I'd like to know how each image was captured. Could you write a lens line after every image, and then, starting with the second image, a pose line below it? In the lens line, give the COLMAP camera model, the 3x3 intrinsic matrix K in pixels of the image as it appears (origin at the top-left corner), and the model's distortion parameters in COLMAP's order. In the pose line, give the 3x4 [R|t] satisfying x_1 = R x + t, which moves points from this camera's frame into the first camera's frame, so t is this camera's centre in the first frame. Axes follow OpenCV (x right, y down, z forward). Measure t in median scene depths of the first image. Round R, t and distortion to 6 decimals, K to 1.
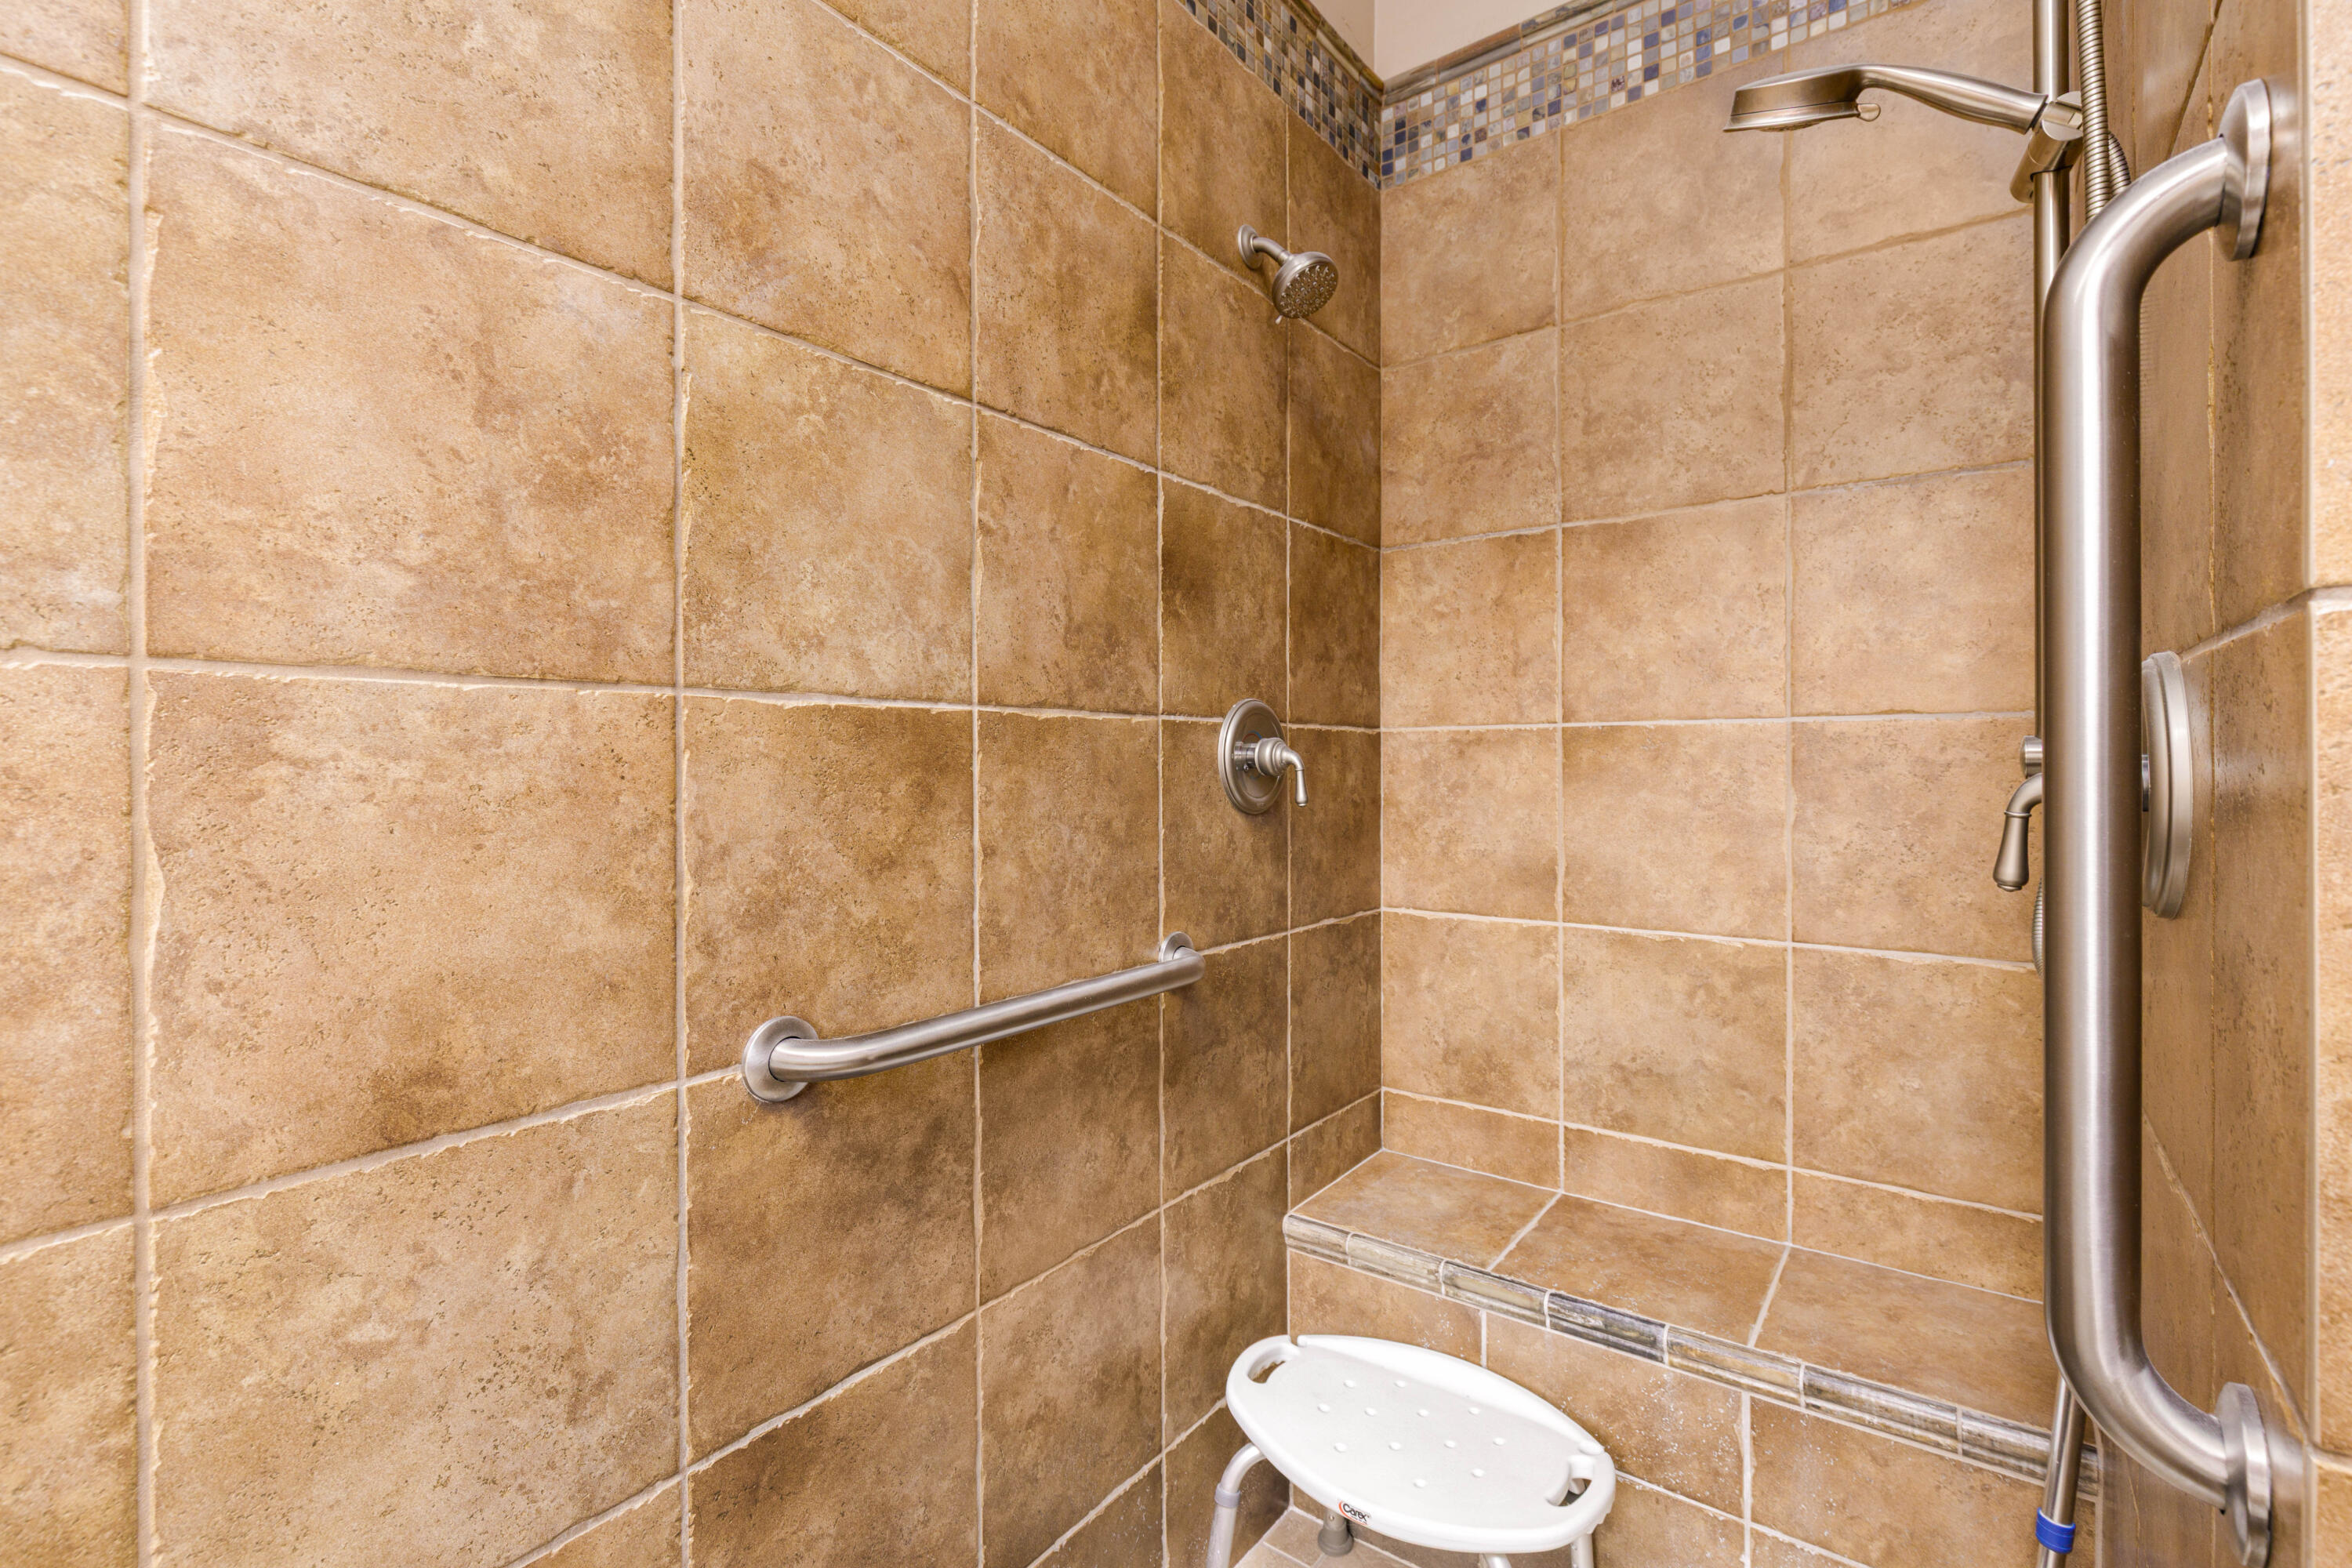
lens RADIAL K [[1070.1, 0, 1172.8], [0, 1070.1, 764.0], [0, 0, 1]] dist [-0.001991, 0.000332]
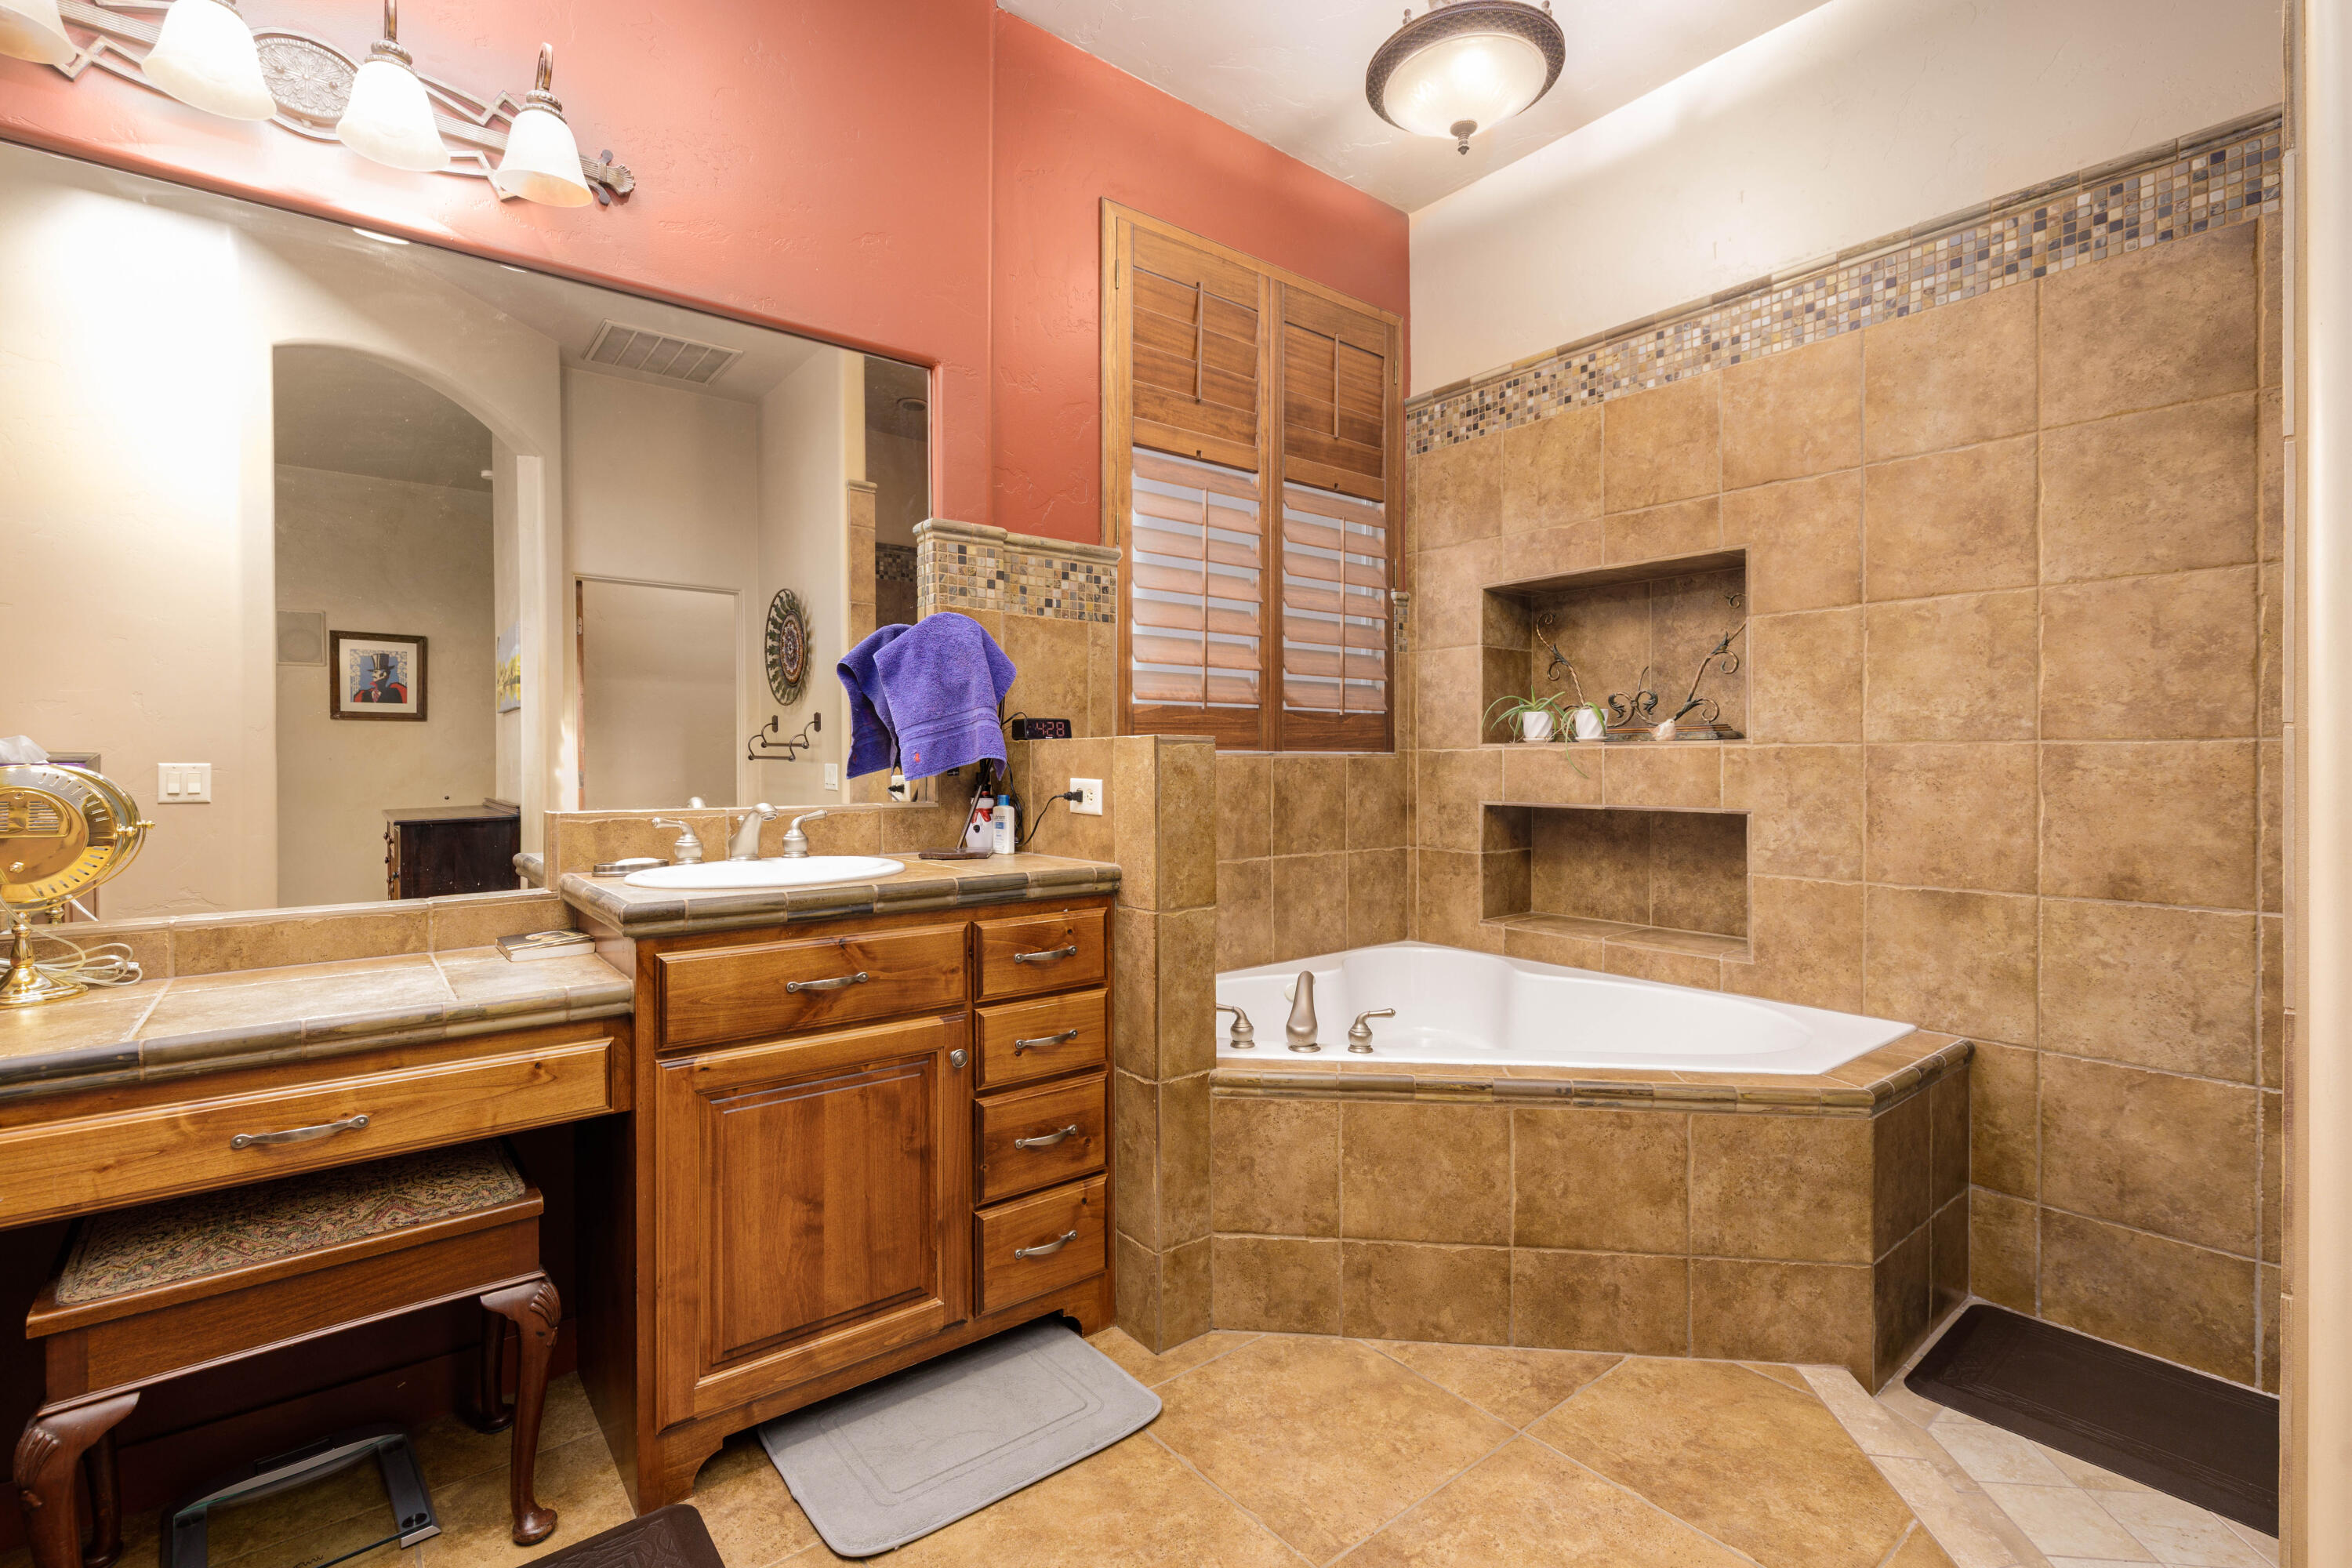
lens RADIAL K [[1070.1, 0, 1174.5], [0, 1070.1, 768.0], [0, 0, 1]] dist [-0.001991, 0.000332]
pose [[-0.243530, 0.011771, -0.969822, 2.692085], [0.002752, 0.999931, 0.011446, -0.046499], [0.969889, 0.000119, -0.243545, -0.787059]]
